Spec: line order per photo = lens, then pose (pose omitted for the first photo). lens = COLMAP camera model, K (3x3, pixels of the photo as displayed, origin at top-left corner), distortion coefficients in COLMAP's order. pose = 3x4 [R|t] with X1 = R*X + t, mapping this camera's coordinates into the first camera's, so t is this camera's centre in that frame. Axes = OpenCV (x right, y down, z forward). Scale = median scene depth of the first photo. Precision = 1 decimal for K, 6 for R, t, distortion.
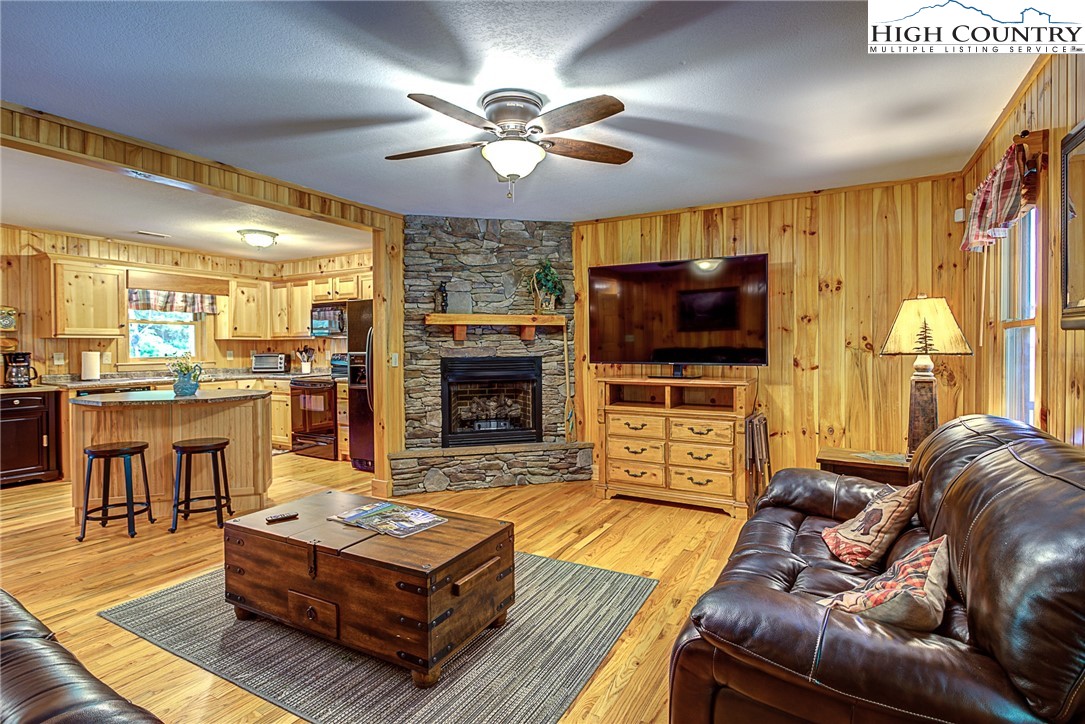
lens RADIAL K [[524.8, 0, 536.8], [0, 524.8, 353.7], [0, 0, 1]] dist [-0.004986, 0.001407]
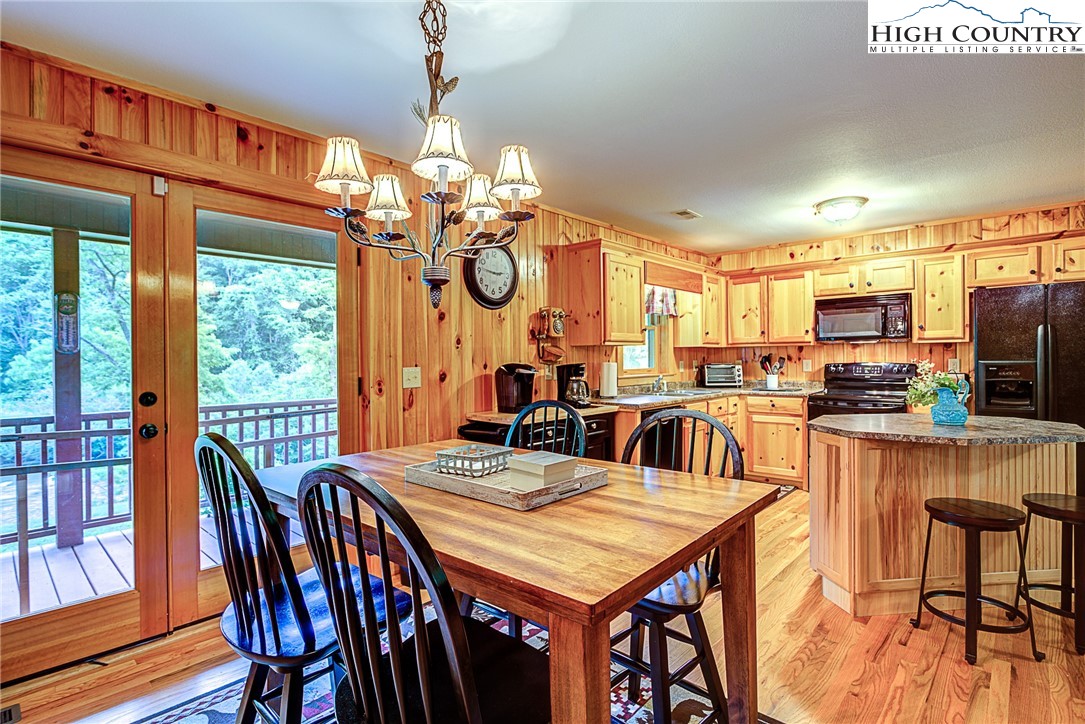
lens RADIAL K [[524.8, 0, 545.1], [0, 524.8, 359.6], [0, 0, 1]] dist [-0.004986, 0.001407]
pose [[0.979209, -0.006682, -0.202742, -0.720384], [0.004783, 0.999940, -0.009855, -0.000500], [0.202796, 0.008681, 0.979183, 0.163773]]
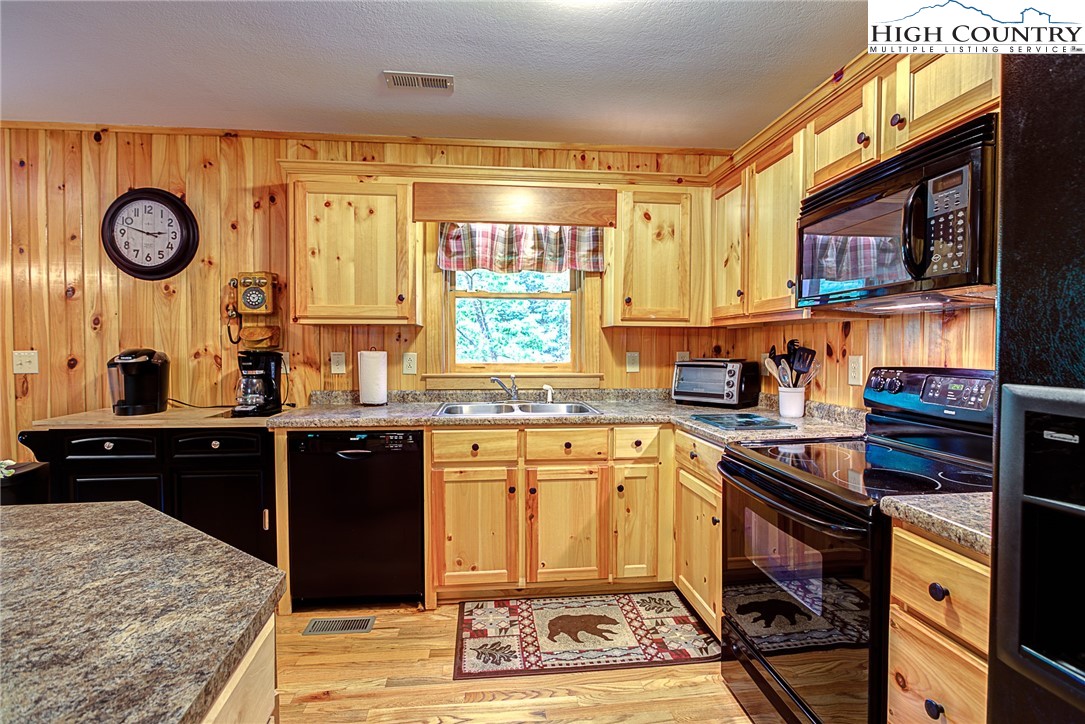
lens RADIAL K [[524.8, 0, 548.4], [0, 524.8, 358.7], [0, 0, 1]] dist [-0.004986, 0.001407]
pose [[0.600712, 0.025703, -0.799053, -0.294130], [-0.016542, 0.999669, 0.019720, -0.008640], [0.799295, 0.001372, 0.600938, 0.755595]]
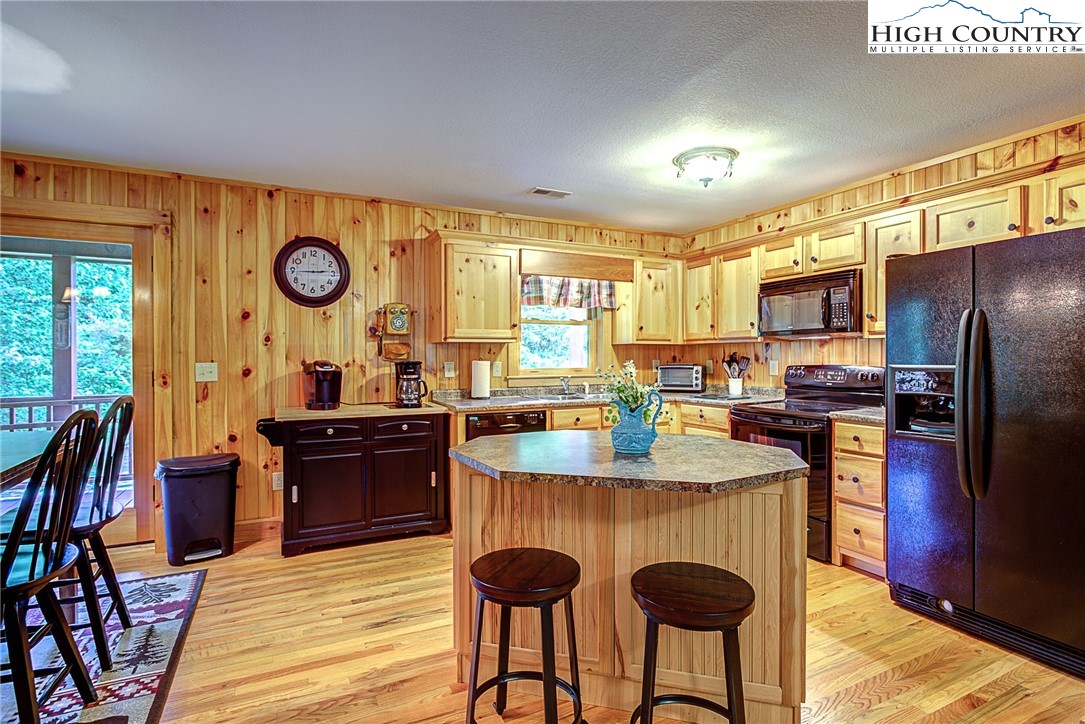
lens RADIAL K [[524.8, 0, 547.0], [0, 524.8, 360.4], [0, 0, 1]] dist [-0.004986, 0.001407]
pose [[0.837287, 0.005648, -0.546735, -0.325901], [-0.007916, 0.999967, -0.001793, -0.003320], [0.546707, 0.005829, 0.837304, 0.379732]]
